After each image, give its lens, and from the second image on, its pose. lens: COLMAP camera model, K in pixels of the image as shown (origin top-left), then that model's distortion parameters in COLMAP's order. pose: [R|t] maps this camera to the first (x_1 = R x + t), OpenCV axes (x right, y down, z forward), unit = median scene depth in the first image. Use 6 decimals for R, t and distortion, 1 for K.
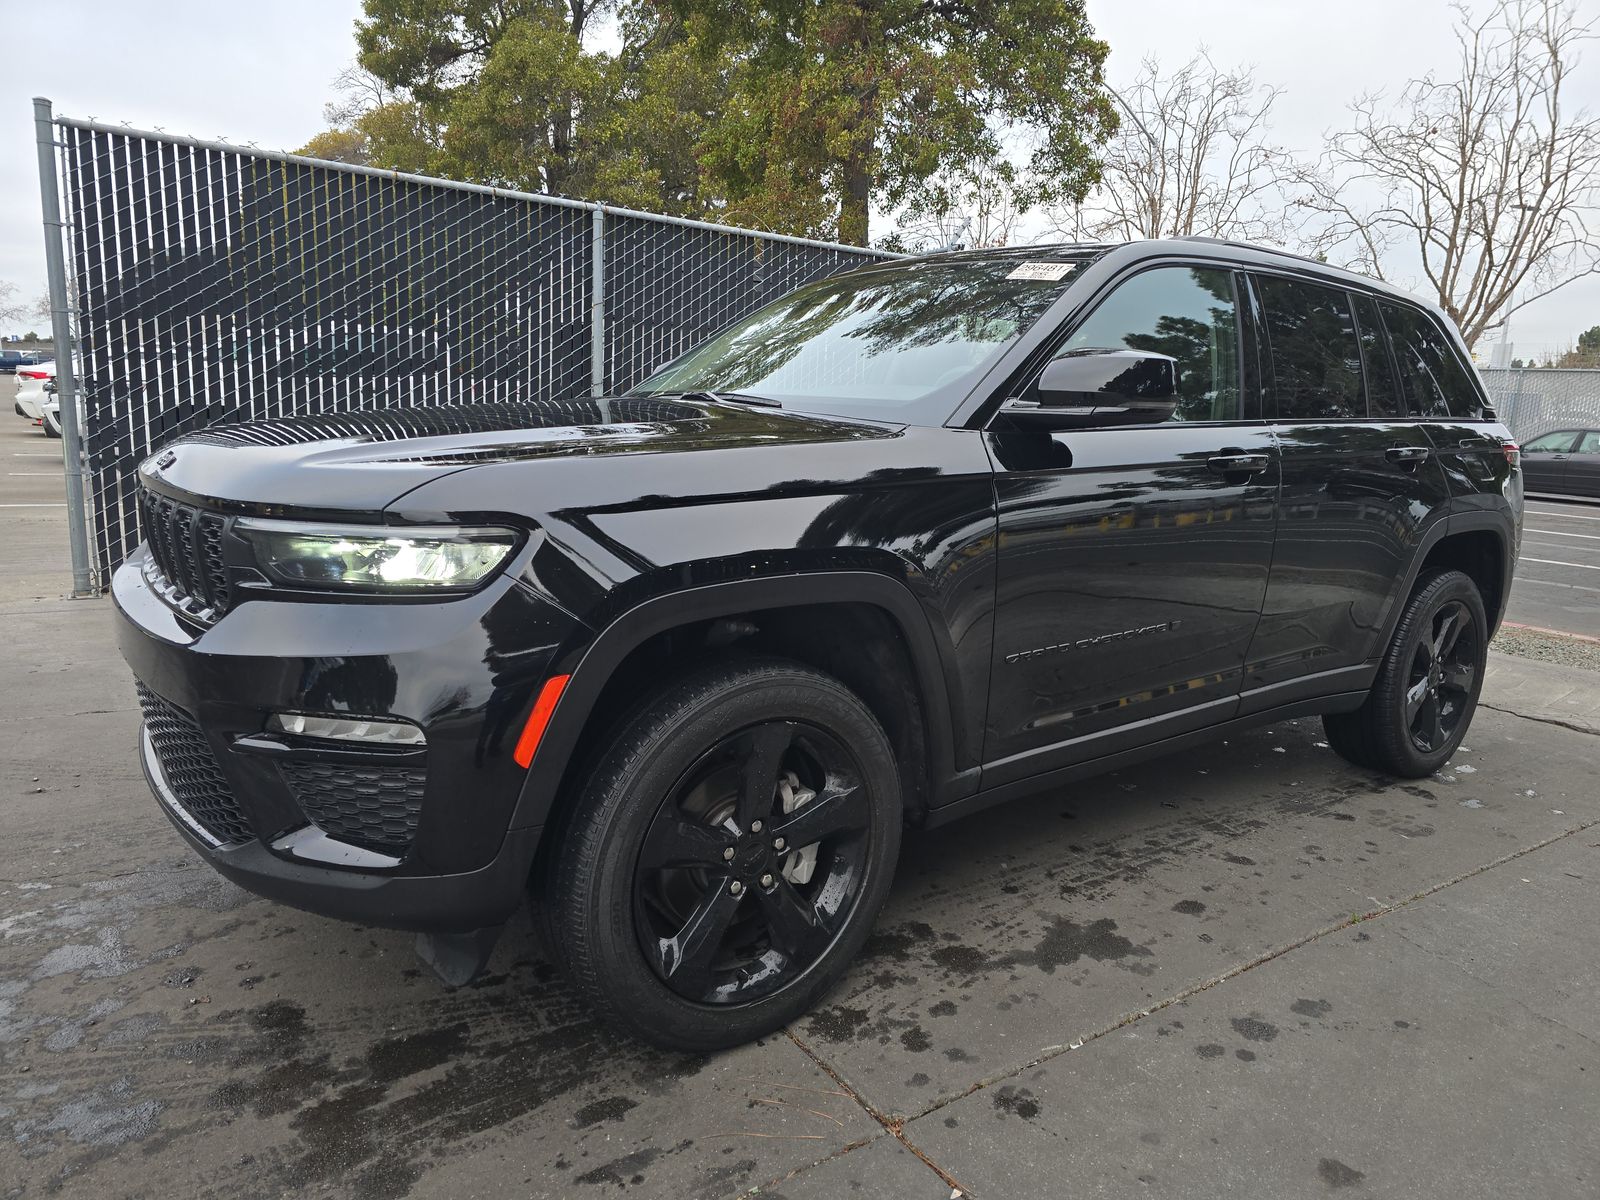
lens RADIAL K [[1070.1, 0, 800.0], [0, 1070.1, 600.0], [0, 0, 1]] dist [0.050002, -0.042266]
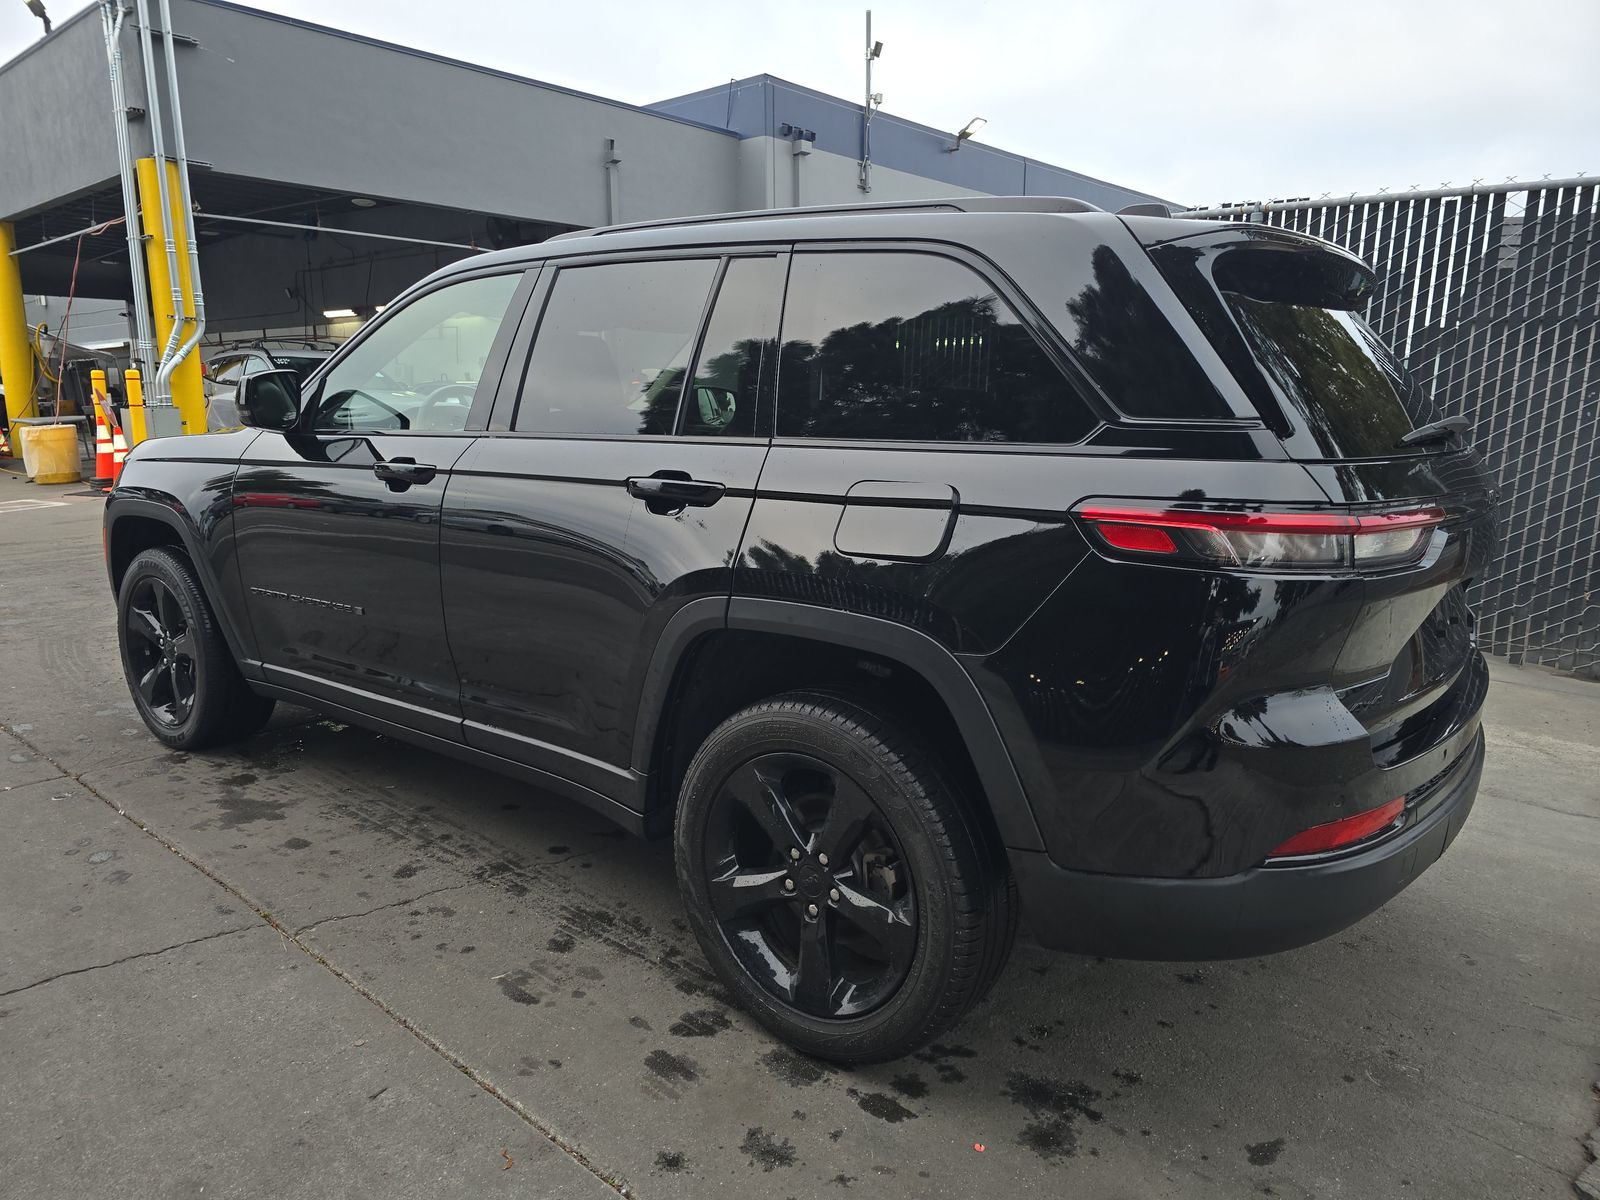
lens RADIAL K [[1070.1, 0, 800.0], [0, 1070.1, 600.0], [0, 0, 1]] dist [0.050002, -0.042266]
pose [[0.238884, 0.130937, -0.962180, 1.397883], [-0.181138, 0.979484, 0.088321, -0.148864], [0.954004, 0.153189, 0.257700, 1.053903]]
